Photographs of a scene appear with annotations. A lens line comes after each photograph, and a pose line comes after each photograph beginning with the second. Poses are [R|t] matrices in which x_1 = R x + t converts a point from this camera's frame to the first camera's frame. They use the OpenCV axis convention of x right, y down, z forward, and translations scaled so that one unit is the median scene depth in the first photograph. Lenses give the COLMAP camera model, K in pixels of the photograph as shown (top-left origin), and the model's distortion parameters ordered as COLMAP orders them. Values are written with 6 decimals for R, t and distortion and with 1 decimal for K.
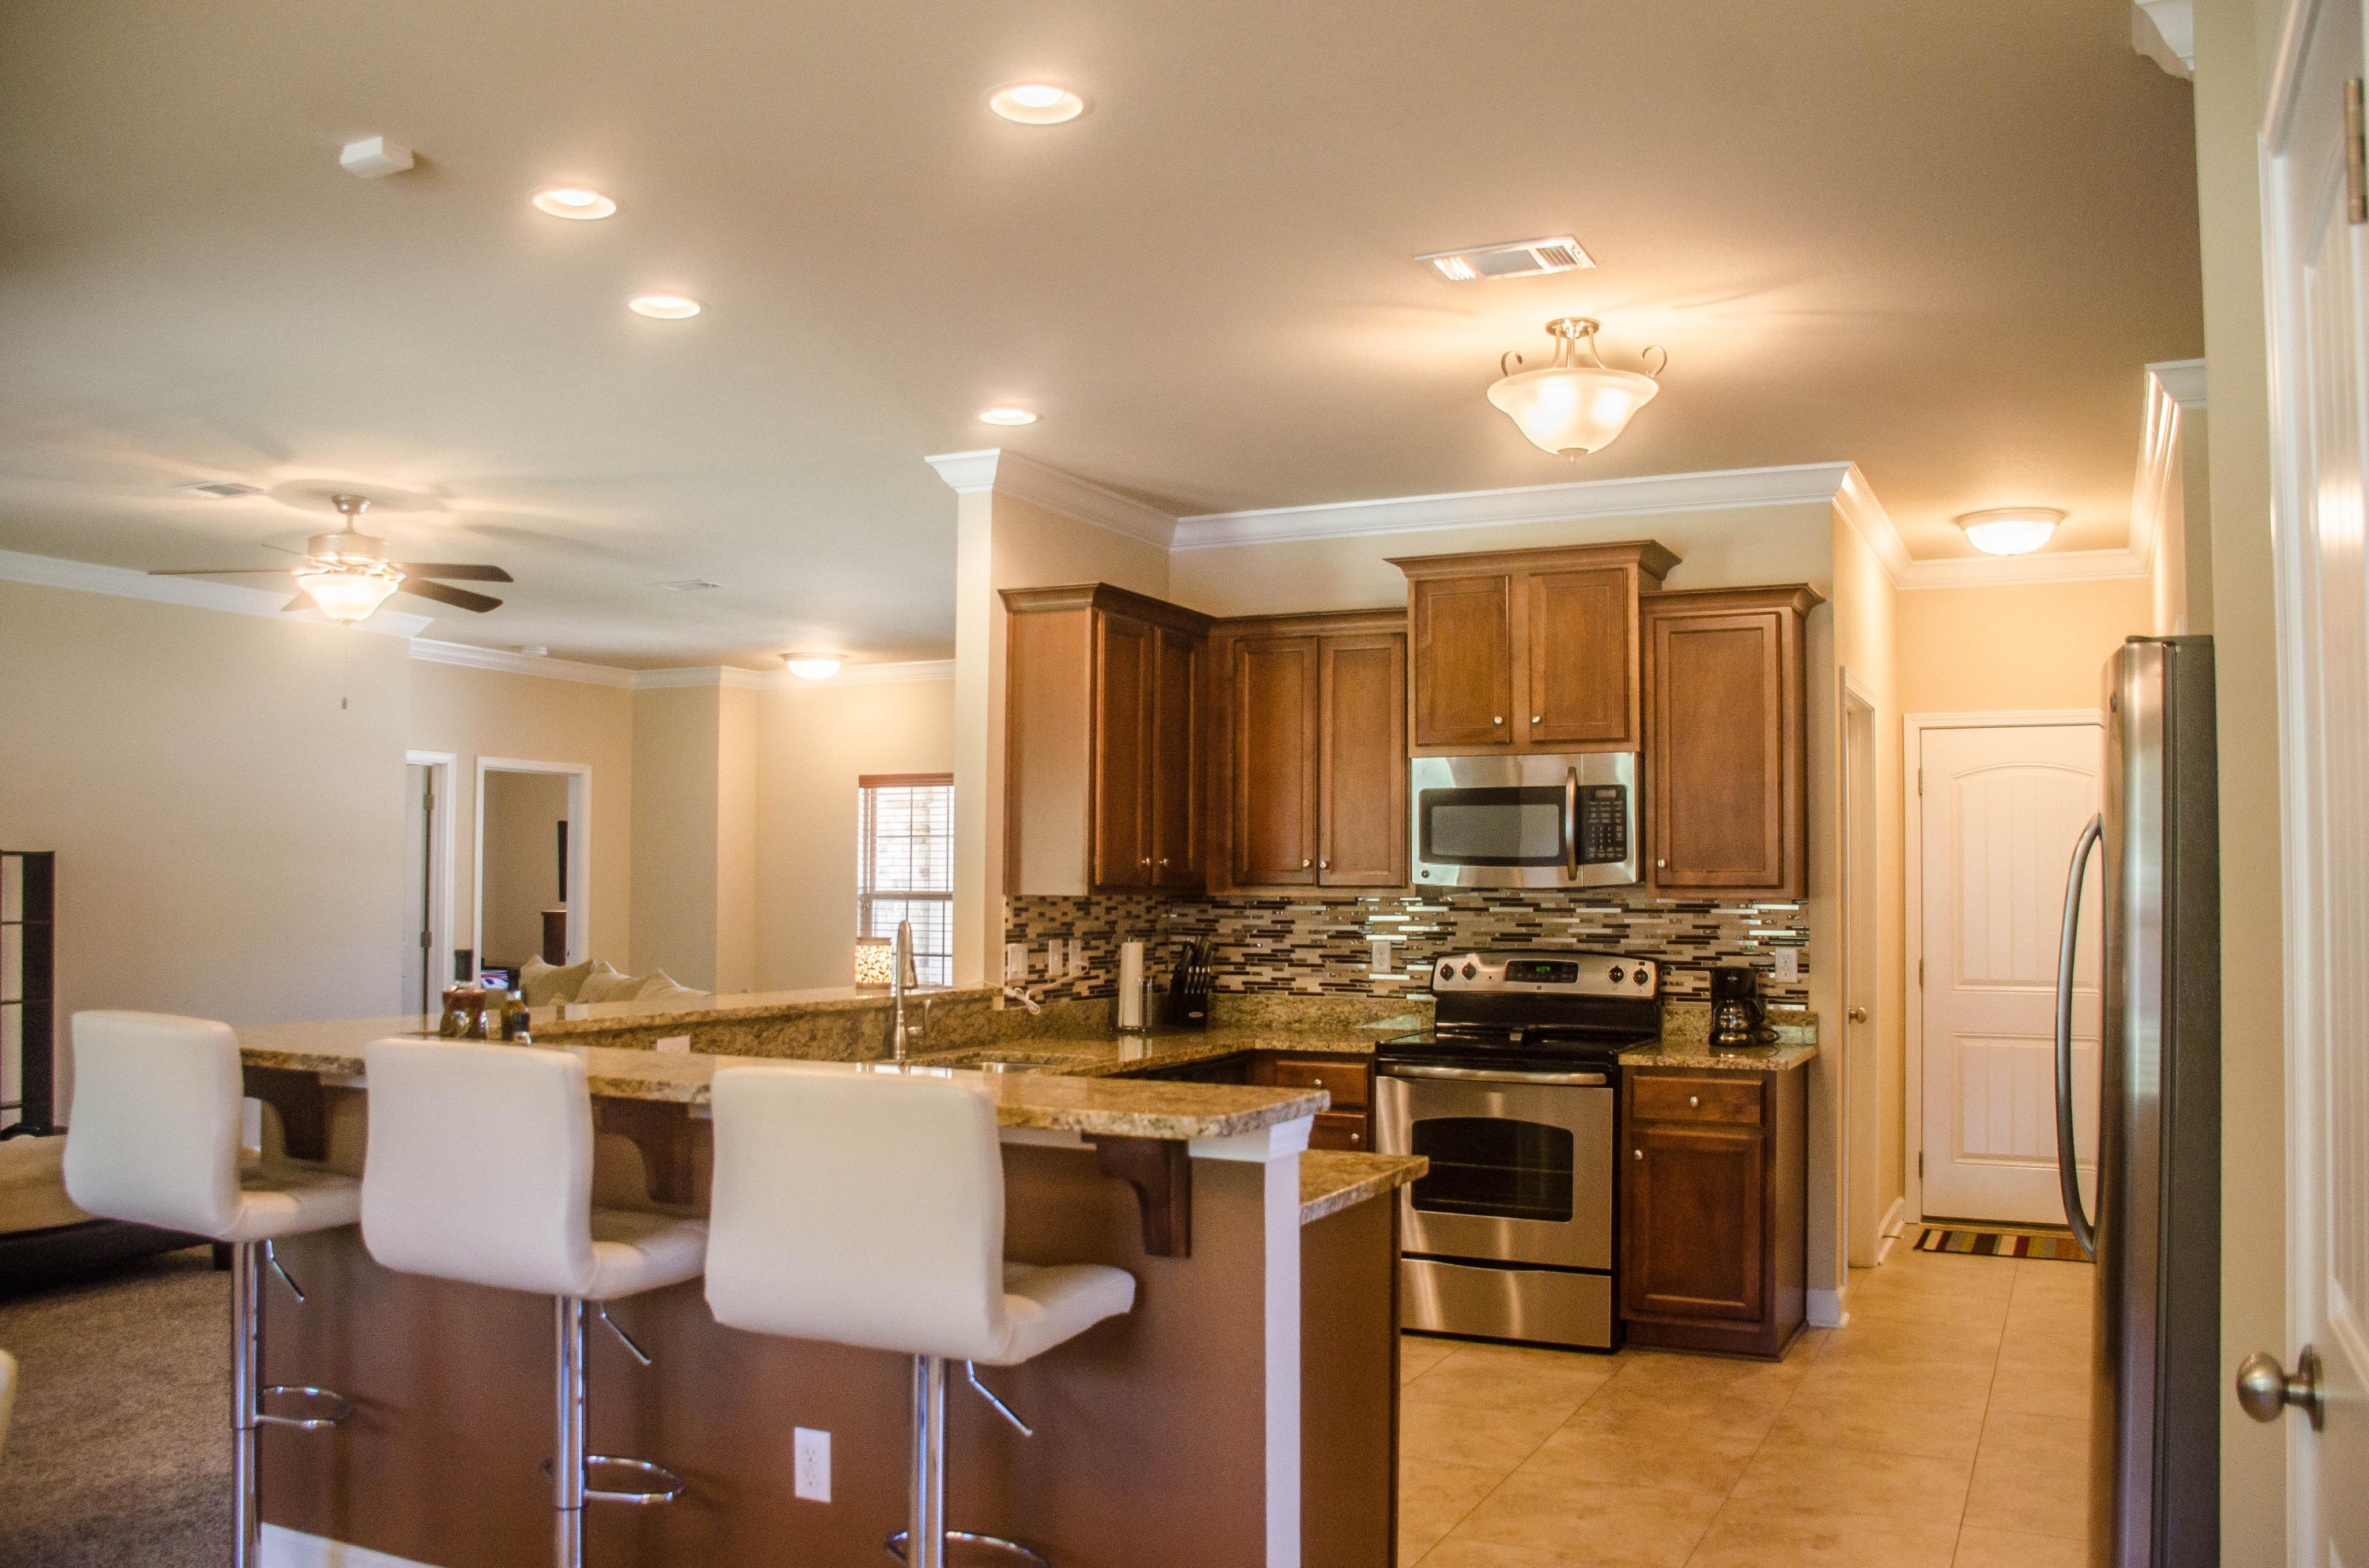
lens RADIAL K [[1906.7, 0, 1195.6], [0, 1906.7, 782.1], [0, 0, 1]] dist [-0.147333, 0.111743]
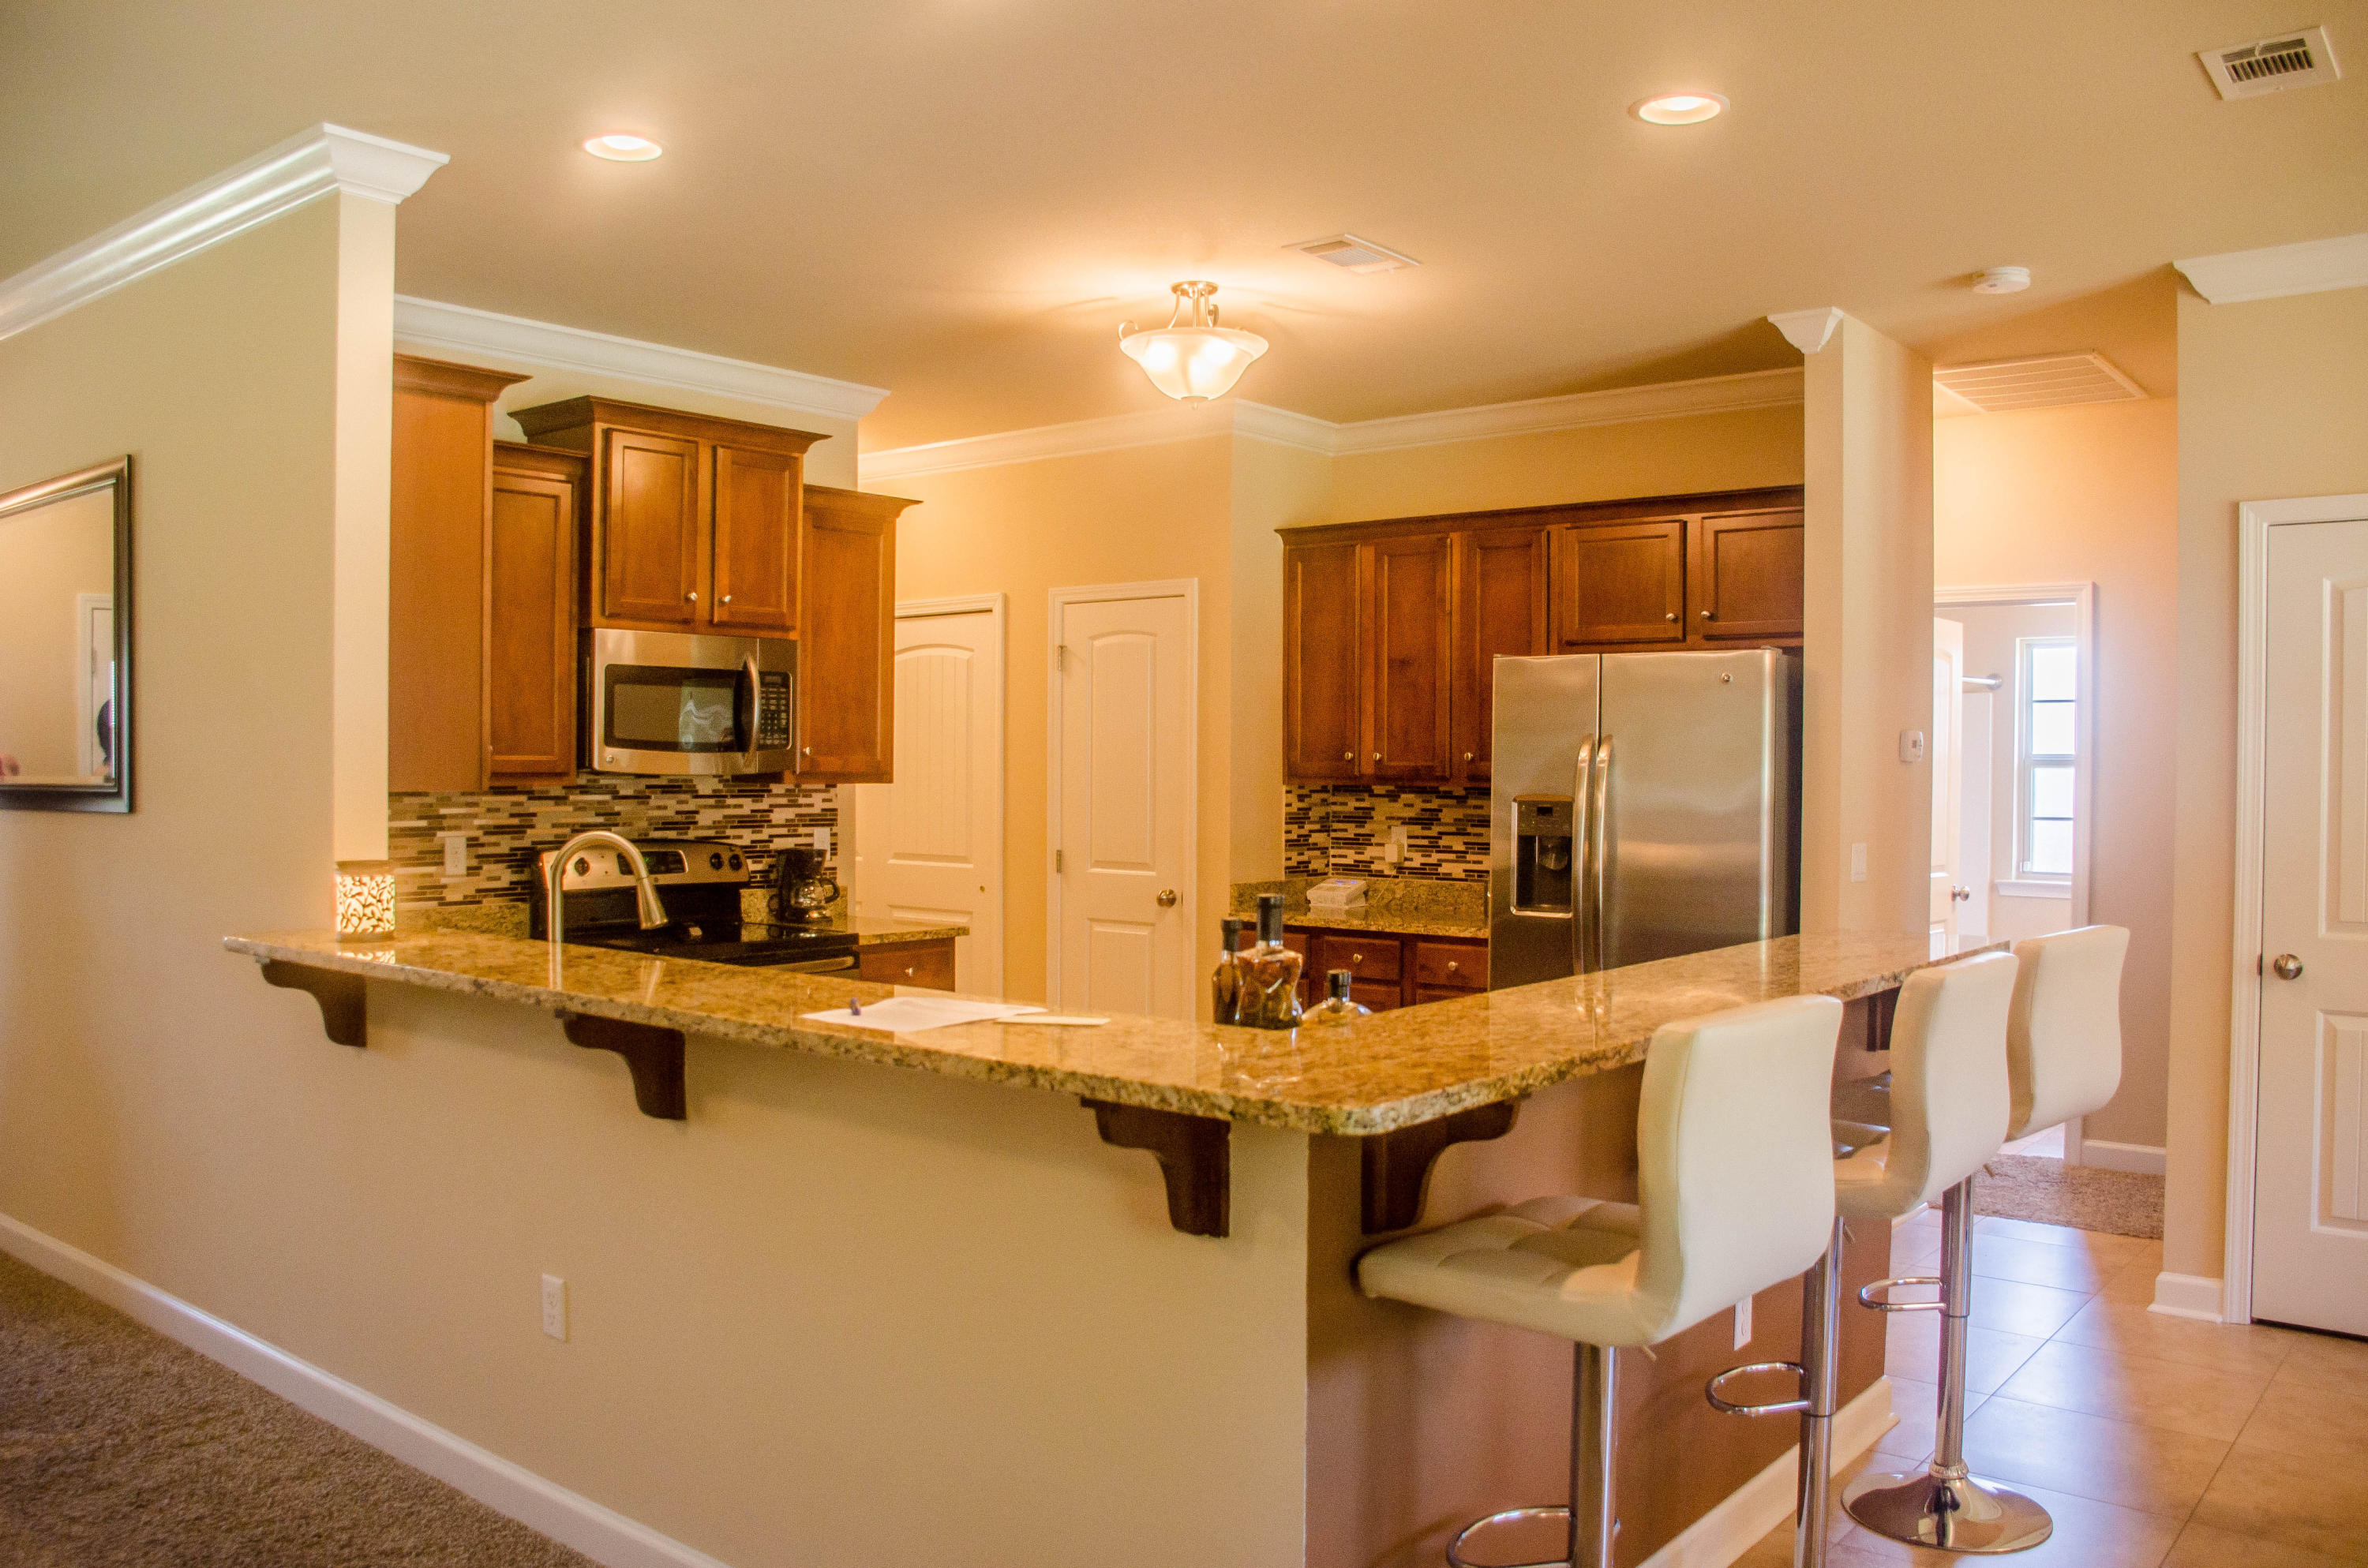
lens RADIAL K [[1905.8, 0, 1185.7], [0, 1905.8, 800.5], [0, 0, 1]] dist [-0.147333, 0.111743]
pose [[0.222933, -0.022925, 0.974564, -0.668298], [-0.059392, 0.997547, 0.037051, 0.018478], [-0.973023, -0.066141, 0.221025, 0.534289]]
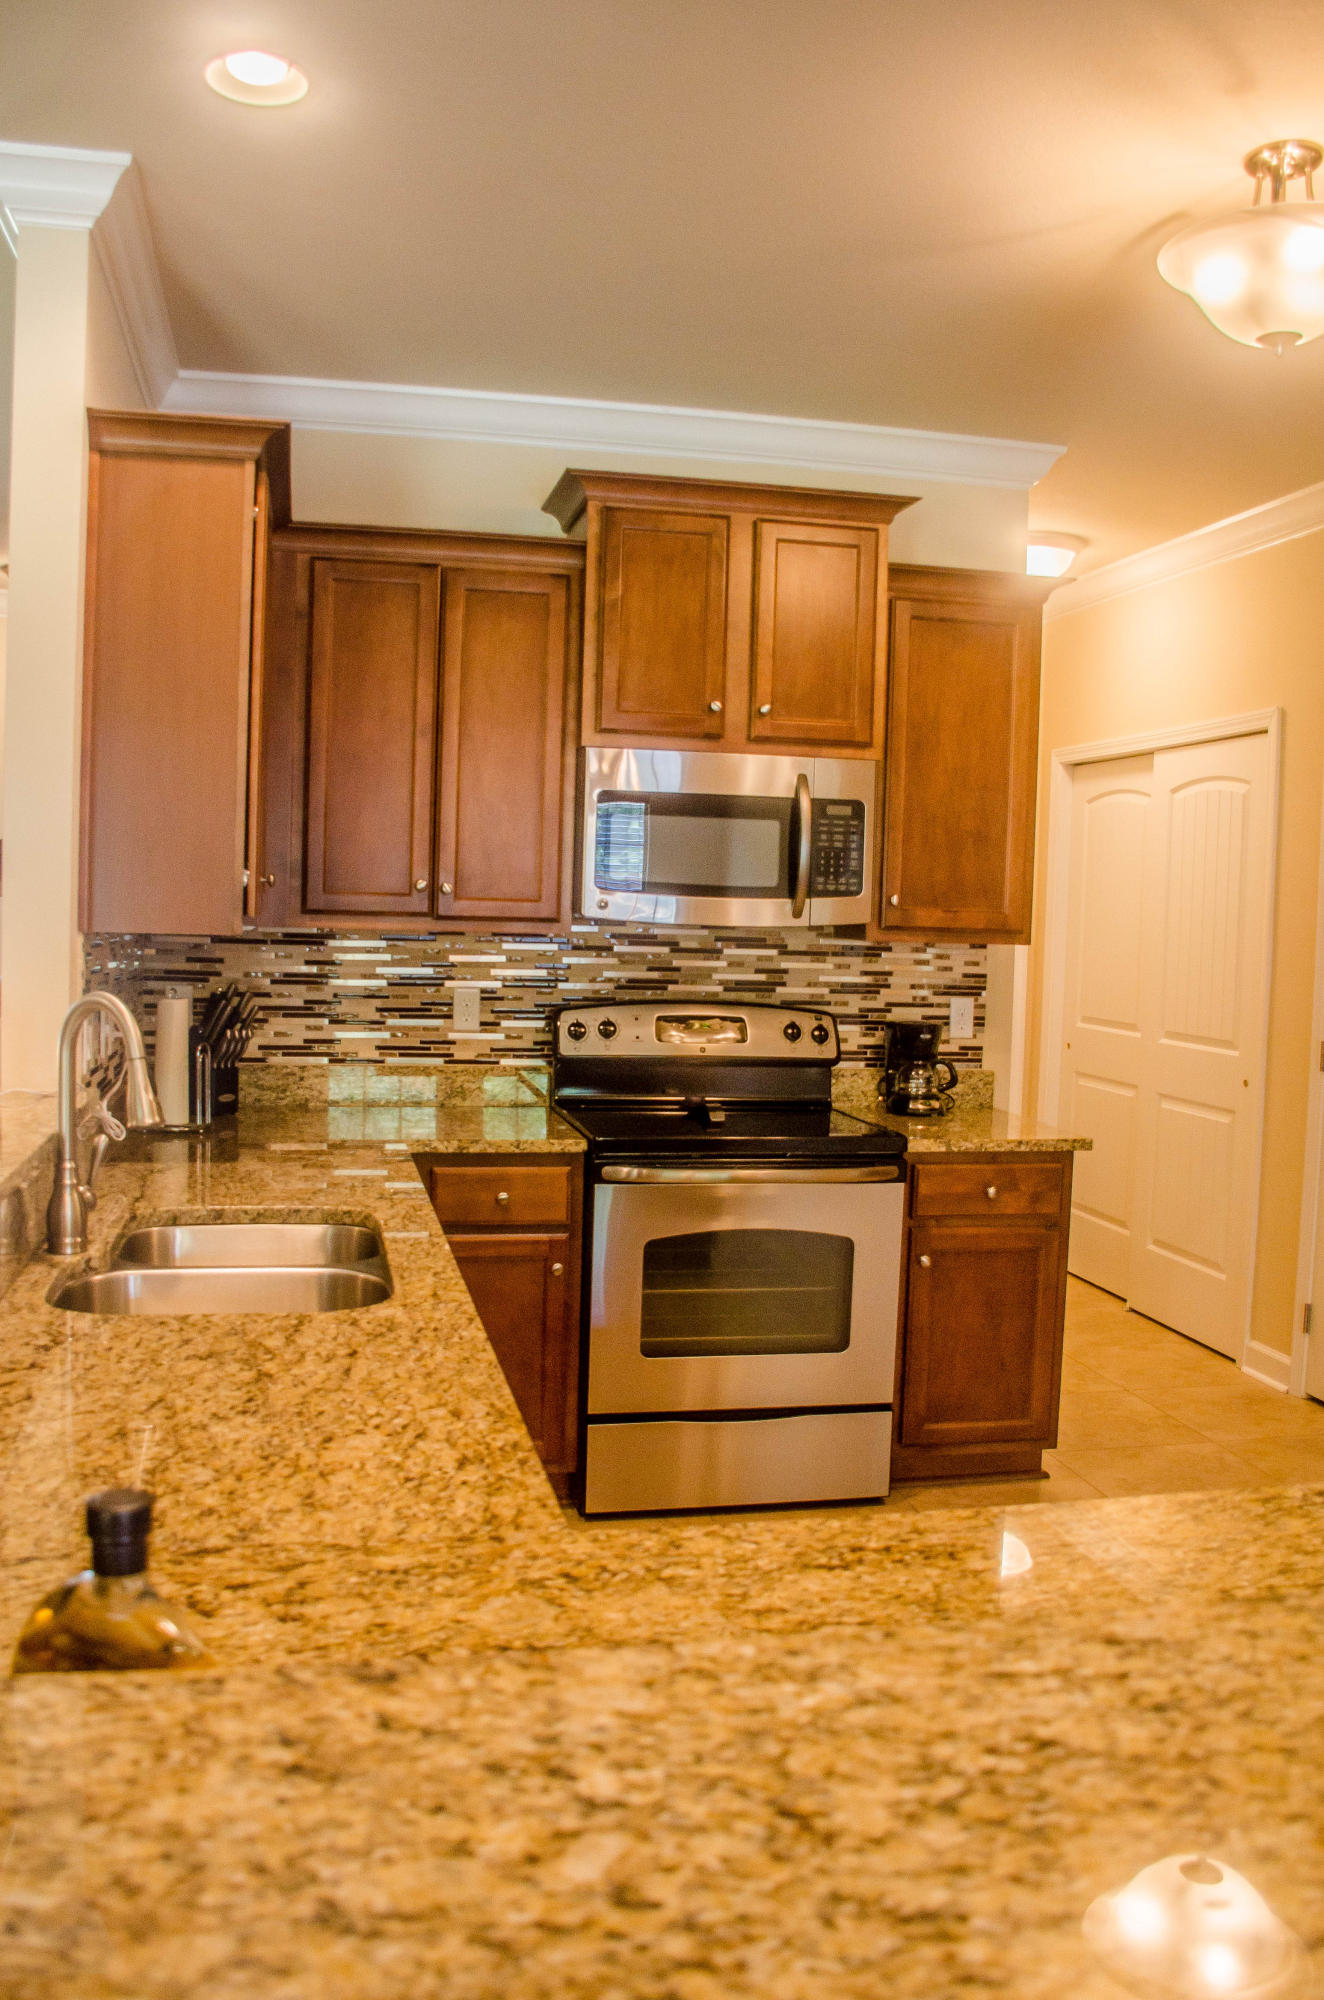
lens RADIAL K [[1609.9, 0, 639.7], [0, 1609.9, 993.0], [0, 0, 1]] dist [-0.147333, 0.111743]
pose [[0.795442, -0.018793, 0.605738, -0.246898], [-0.055880, 0.992987, 0.104188, 0.015844], [-0.603448, -0.116724, 0.788813, 0.481654]]
